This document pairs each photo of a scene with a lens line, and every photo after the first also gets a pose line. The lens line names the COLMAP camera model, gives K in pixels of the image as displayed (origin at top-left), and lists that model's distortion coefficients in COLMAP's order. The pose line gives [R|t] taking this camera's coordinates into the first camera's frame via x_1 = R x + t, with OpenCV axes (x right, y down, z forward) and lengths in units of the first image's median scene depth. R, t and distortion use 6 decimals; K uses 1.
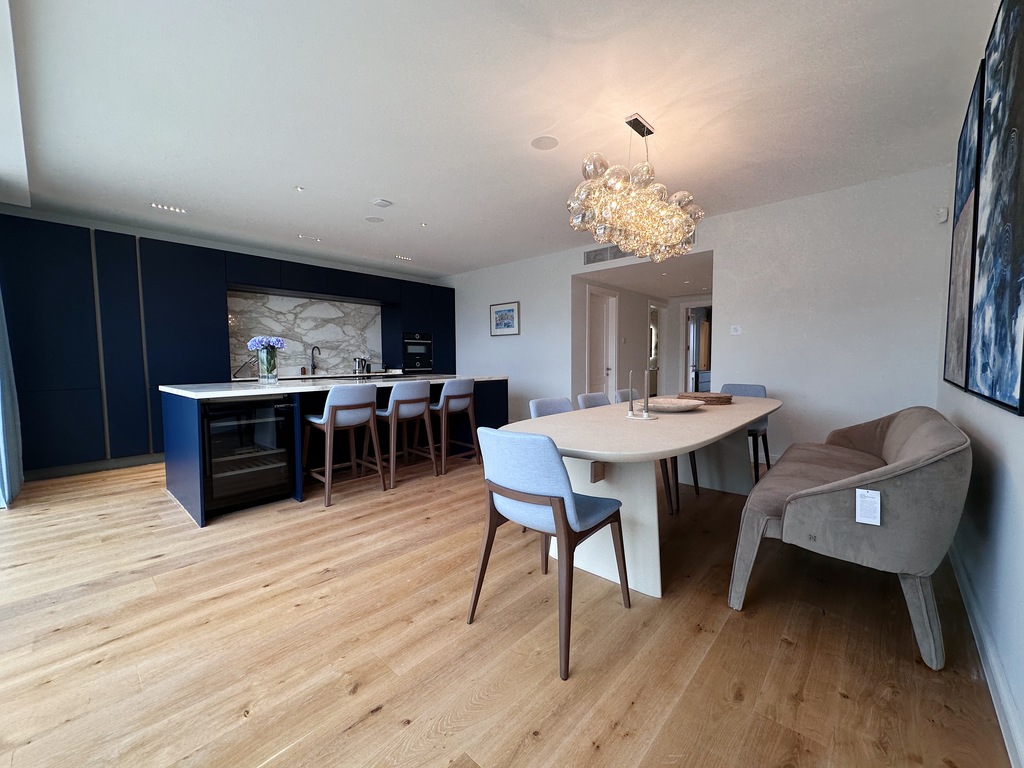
lens RADIAL K [[410.9, 0, 516.2], [0, 410.9, 389.0], [0, 0, 1]] dist [-0.000954, 0.001299]
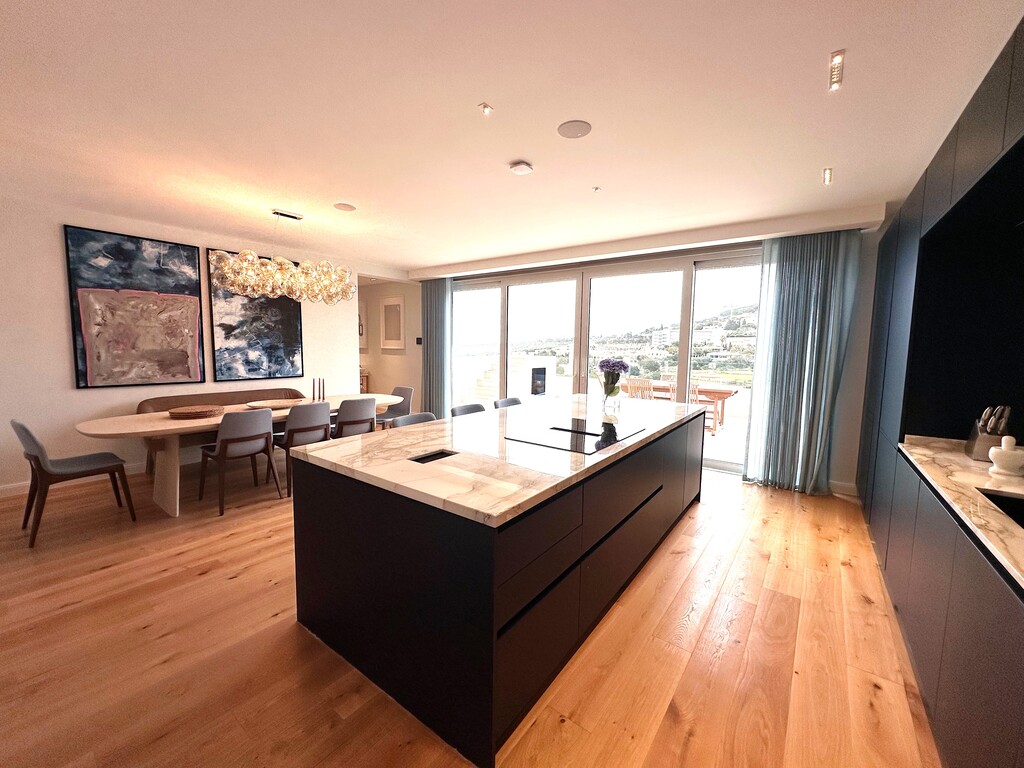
lens RADIAL K [[410.9, 0, 504.6], [0, 410.9, 382.1], [0, 0, 1]] dist [-0.000954, 0.001299]
pose [[-0.996974, 0.001009, -0.077723, -0.155223], [-0.011943, 0.986055, 0.165992, -0.131075], [0.076807, 0.166418, -0.983059, 1.111825]]
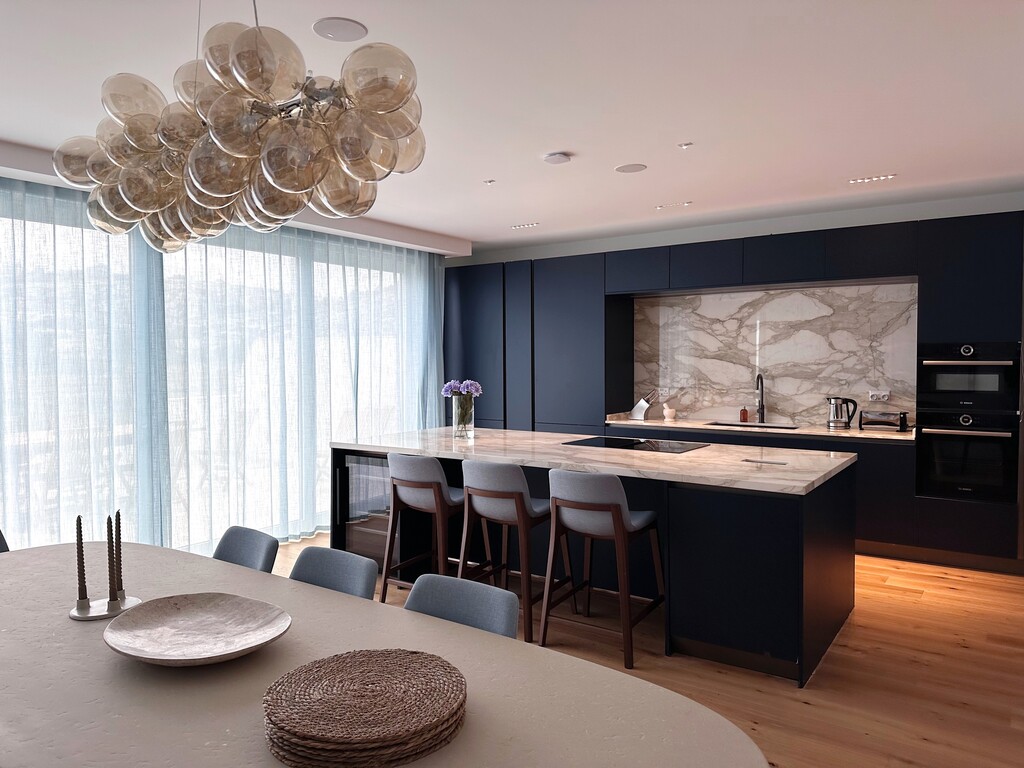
lens RADIAL K [[723.2, 0, 501.7], [0, 723.2, 381.8], [0, 0, 1]] dist [0.047056, -0.057569]
pose [[0.108690, 0.036791, -0.993395, 0.463144], [-0.070929, 0.997055, 0.029166, -0.094924], [0.991542, 0.067291, 0.110979, 0.522731]]
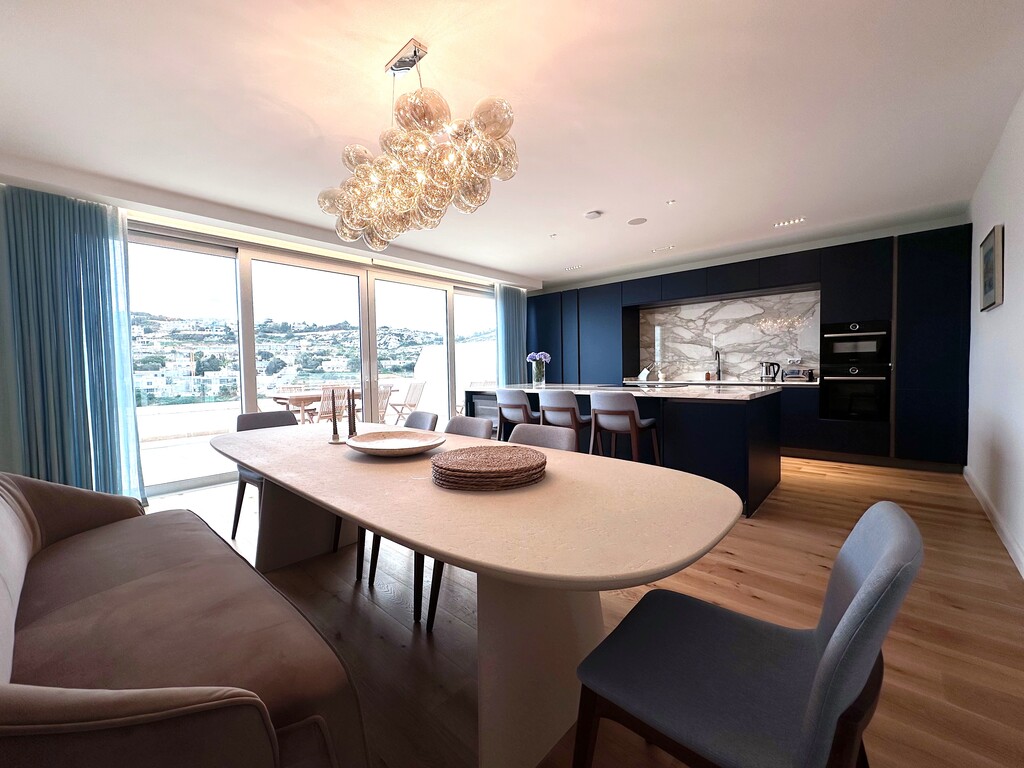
lens RADIAL K [[410.9, 0, 508.5], [0, 410.9, 385.4], [0, 0, 1]] dist [-0.000954, 0.001299]
pose [[-0.014623, 0.047249, -0.998776, 0.455995], [-0.054188, 0.997378, 0.047976, -0.042569], [0.998424, 0.054823, -0.012024, 0.523897]]
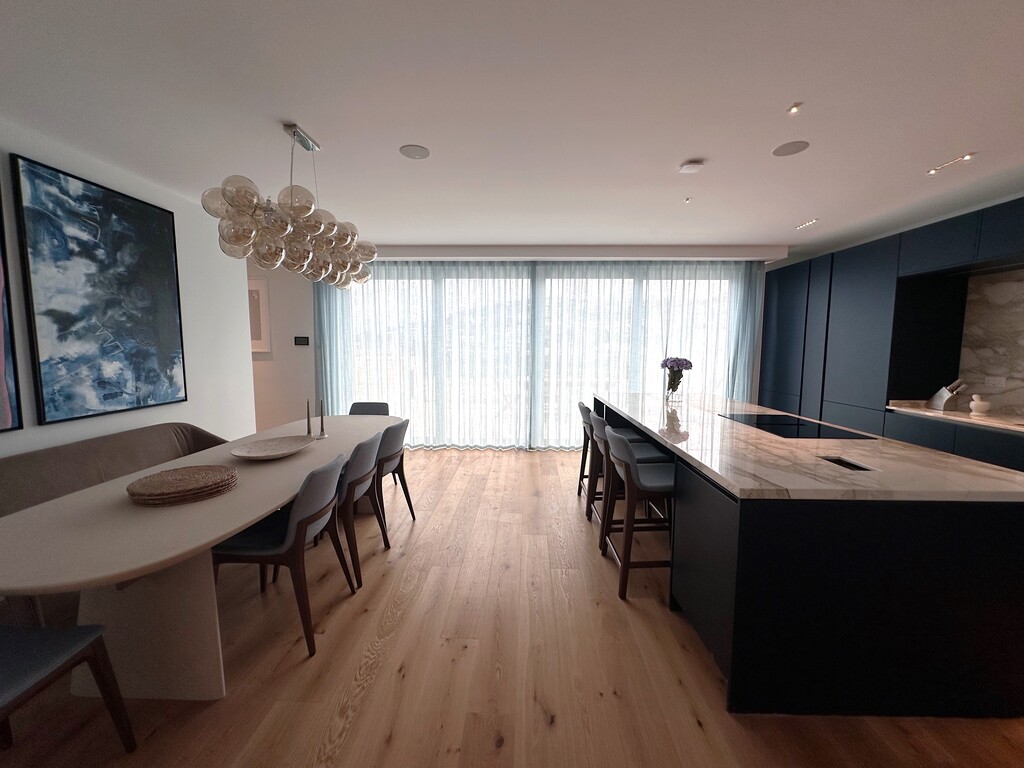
lens RADIAL K [[410.9, 0, 510.9], [0, 410.9, 383.7], [0, 0, 1]] dist [-0.000954, 0.001299]
pose [[-0.767301, 0.063574, -0.638129, 0.236403], [-0.046534, 0.986931, 0.154276, -0.116132], [0.639597, 0.148071, -0.754315, 0.879220]]
